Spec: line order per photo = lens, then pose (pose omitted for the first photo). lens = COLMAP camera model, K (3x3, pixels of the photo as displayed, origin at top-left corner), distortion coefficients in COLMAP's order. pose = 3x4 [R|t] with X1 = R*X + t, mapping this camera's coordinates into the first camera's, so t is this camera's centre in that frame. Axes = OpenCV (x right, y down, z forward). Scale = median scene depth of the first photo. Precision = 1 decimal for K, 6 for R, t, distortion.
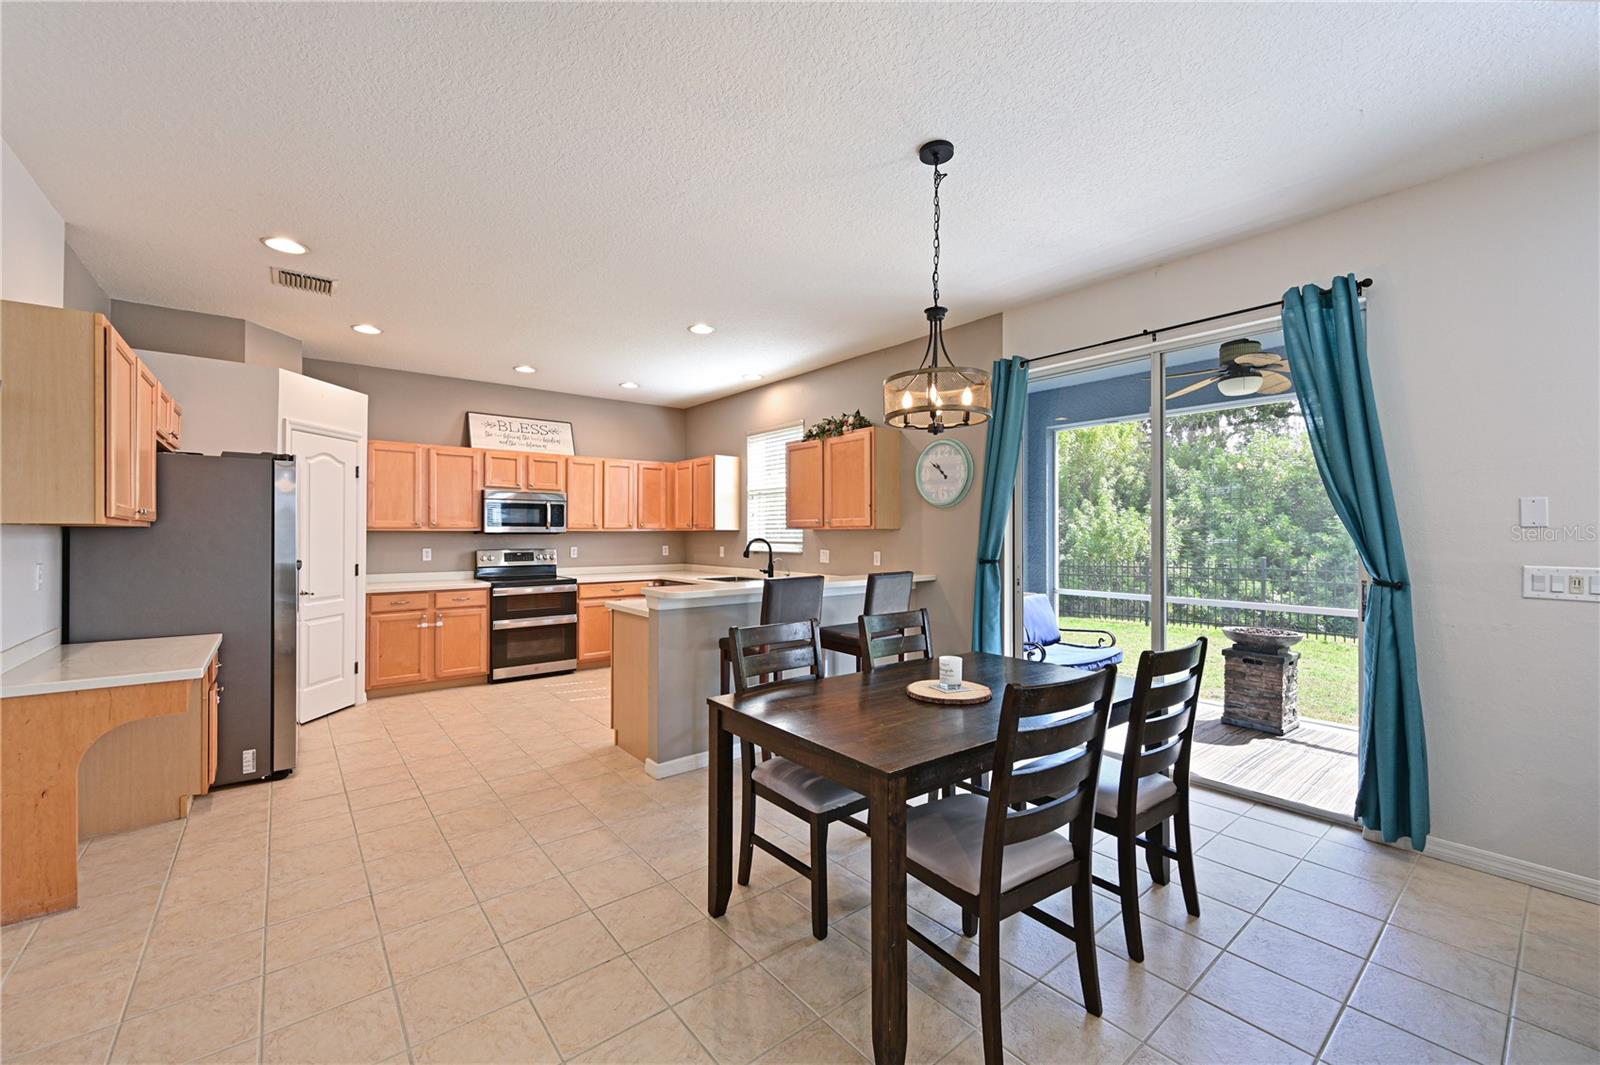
lens RADIAL K [[636.5, 0, 801.5], [0, 636.5, 530.2], [0, 0, 1]] dist [-0.000335, -0.000498]
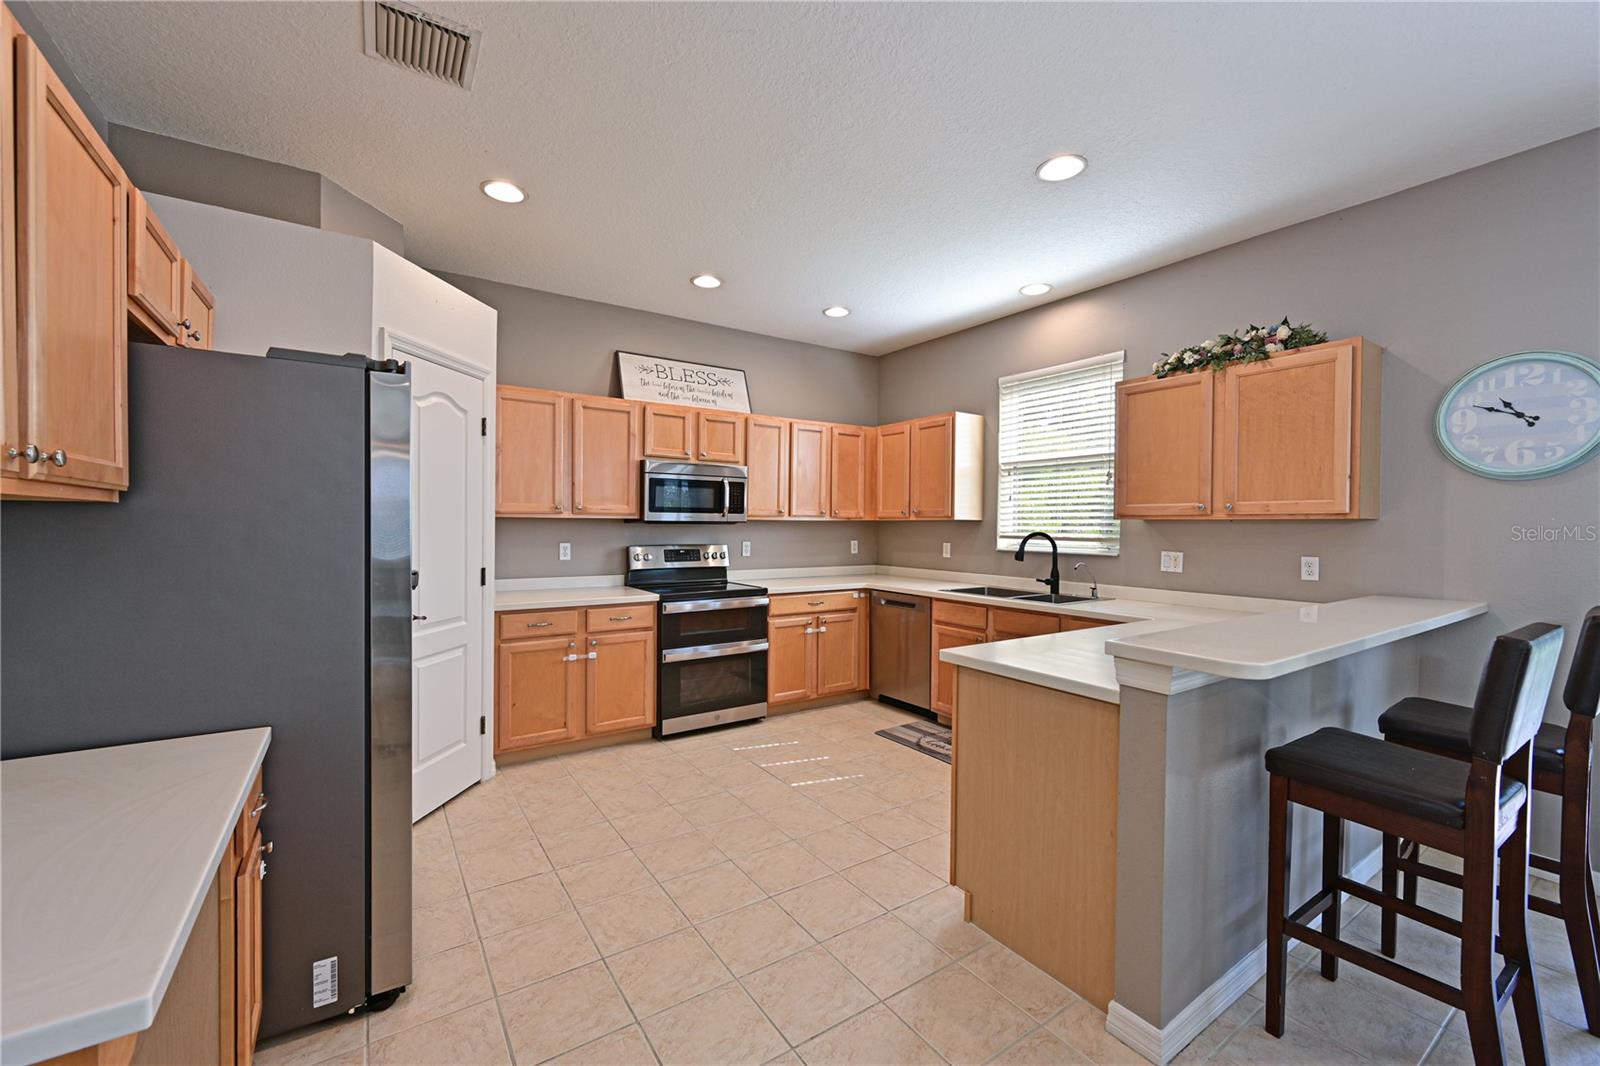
lens RADIAL K [[643.1, 0, 796.9], [0, 643.1, 532.3], [0, 0, 1]] dist [0.000241, 0.000878]
pose [[0.995457, 0.008773, -0.094806, -0.275604], [-0.007092, 0.999812, 0.018052, 0.002345], [0.094946, -0.017297, 0.995332, 0.326067]]
